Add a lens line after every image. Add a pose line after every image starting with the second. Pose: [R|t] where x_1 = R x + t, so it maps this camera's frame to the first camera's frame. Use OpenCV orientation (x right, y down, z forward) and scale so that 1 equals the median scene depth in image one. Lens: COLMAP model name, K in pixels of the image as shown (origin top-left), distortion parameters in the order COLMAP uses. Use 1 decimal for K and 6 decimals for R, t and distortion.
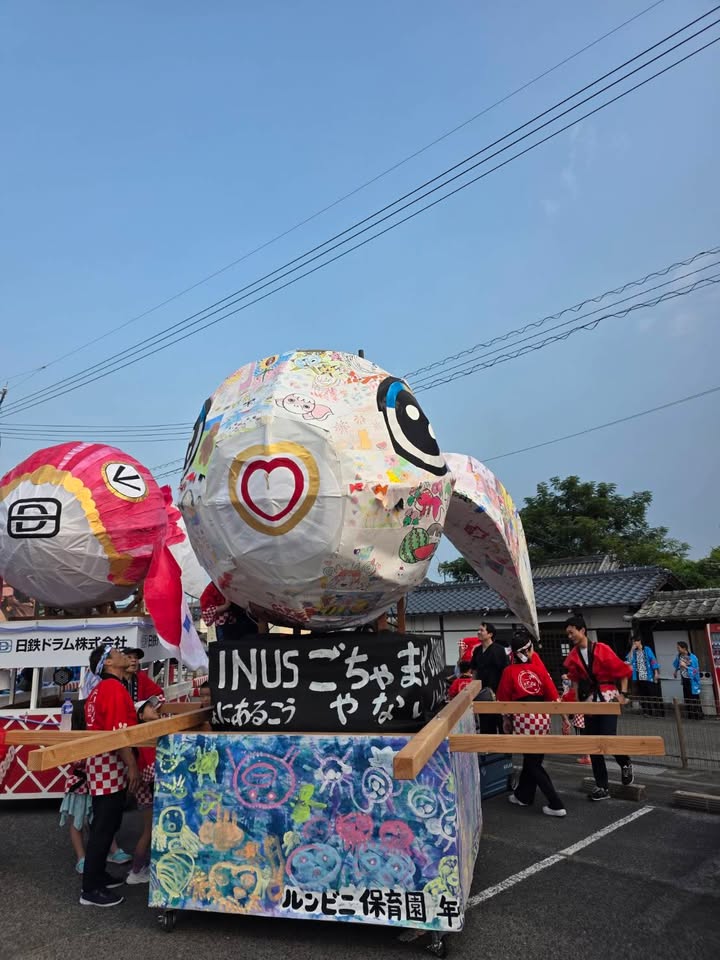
lens RADIAL K [[631.6, 0, 365.9], [0, 631.6, 470.2], [0, 0, 1]] dist [0.040185, -0.014242]
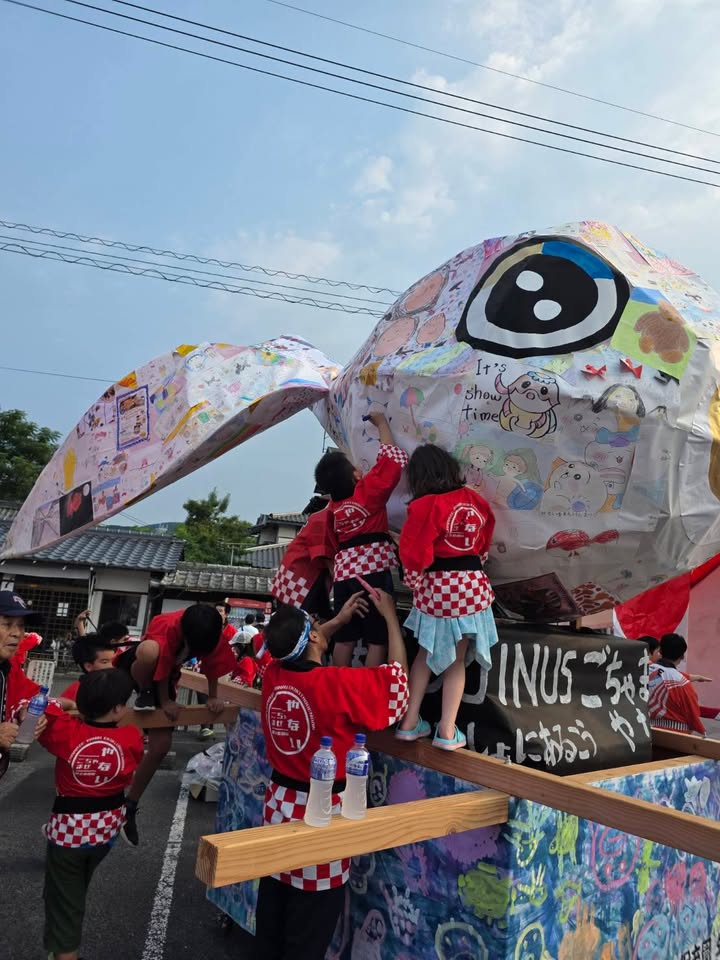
lens RADIAL K [[631.6, 0, 355.0], [0, 631.6, 484.9], [0, 0, 1]] dist [0.040185, -0.014242]
pose [[0.552650, 0.239431, 0.798280, -0.893842], [-0.308559, 0.948560, -0.070890, 0.245503], [-0.774190, -0.207139, 0.598100, 0.841077]]
